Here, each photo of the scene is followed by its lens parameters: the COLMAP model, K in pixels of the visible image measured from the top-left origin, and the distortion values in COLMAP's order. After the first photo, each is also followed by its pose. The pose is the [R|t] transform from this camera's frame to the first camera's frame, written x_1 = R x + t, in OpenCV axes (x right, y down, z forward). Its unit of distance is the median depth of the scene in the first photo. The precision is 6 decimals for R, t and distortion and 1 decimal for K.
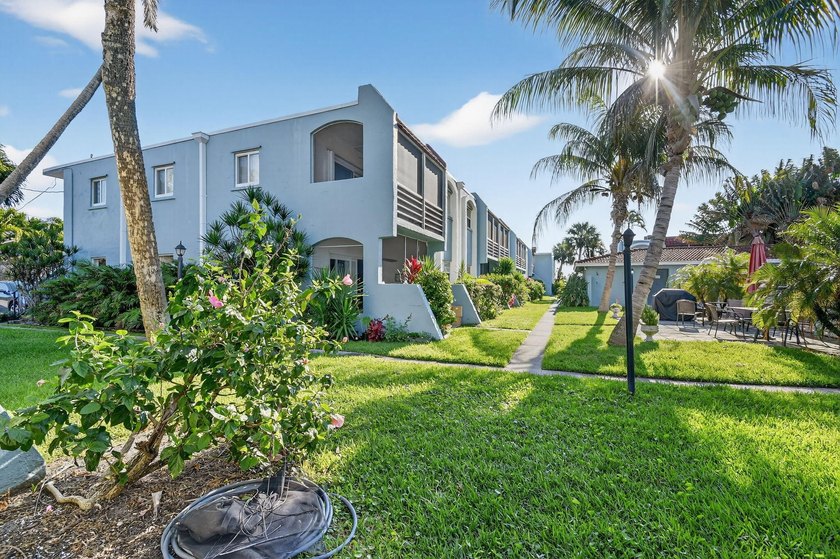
lens RADIAL K [[367.7, 0, 419.8], [0, 367.7, 286.9], [0, 0, 1]] dist [-0.008156, -0.000221]
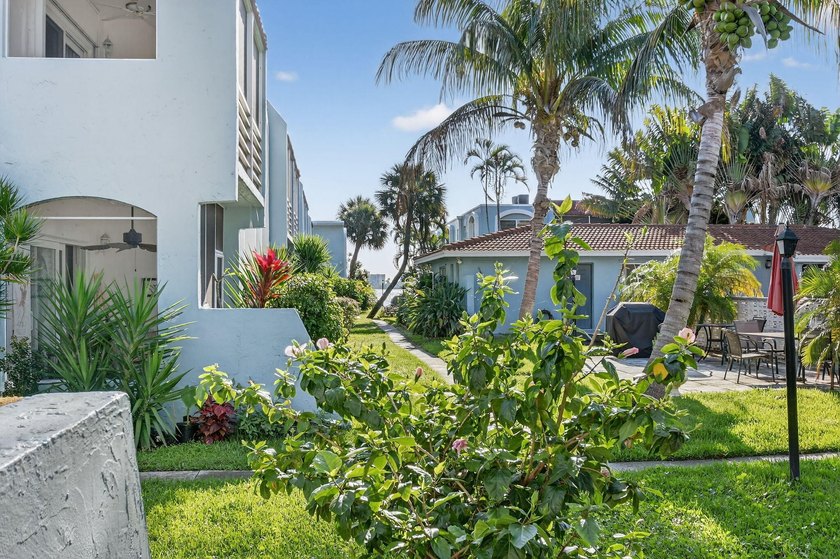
lens RADIAL K [[841.0, 0, 422.2], [0, 841.0, 290.5], [0, 0, 1]] dist [-0.070997, -0.001313]
pose [[0.882837, -0.008868, 0.469596, -0.283210], [0.009530, 0.999954, 0.000966, -0.023196], [-0.469583, 0.003623, 0.882881, -0.002500]]
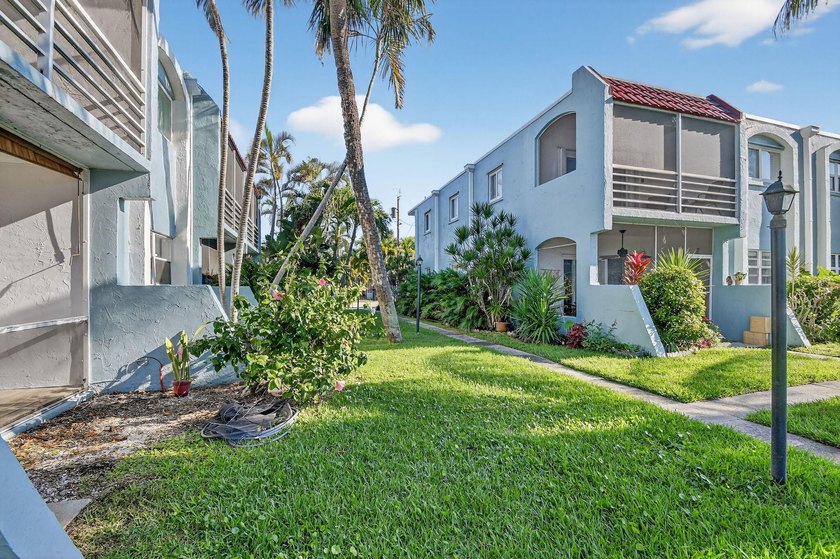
lens RADIAL K [[367.7, 0, 419.8], [0, 367.7, 286.9], [0, 0, 1]] dist [-0.008156, -0.000221]
pose [[0.621315, -0.006336, -0.783536, 0.268329], [0.000219, 0.999969, -0.007913, 0.002865], [0.783561, 0.004745, 0.621297, 0.101768]]
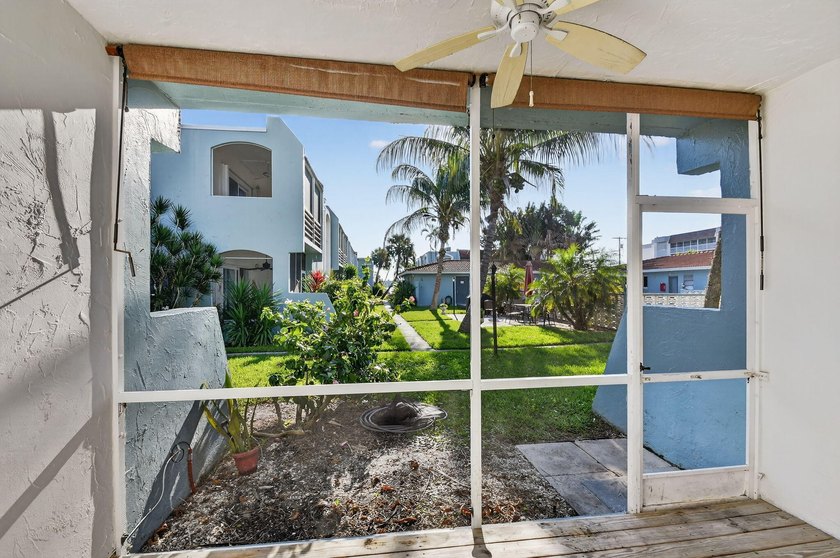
lens RADIAL K [[367.7, 0, 419.8], [0, 367.7, 286.4], [0, 0, 1]] dist [-0.008156, -0.000221]
pose [[0.873640, -0.002935, 0.486563, -0.256827], [0.005280, 0.999980, -0.003449, -0.018181], [-0.486544, 0.005583, 0.873638, -0.167711]]
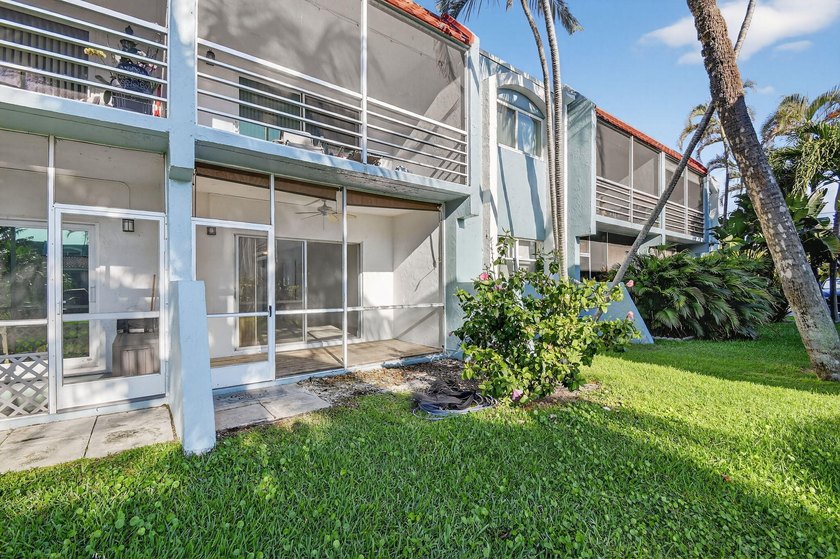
lens RADIAL K [[367.7, 0, 419.8], [0, 367.7, 286.9], [0, 0, 1]] dist [-0.008156, -0.000221]
pose [[-0.532191, 0.002988, -0.846619, 0.249816], [-0.001413, 0.999989, 0.004418, 0.002733], [0.846623, 0.003547, -0.532182, 0.359916]]
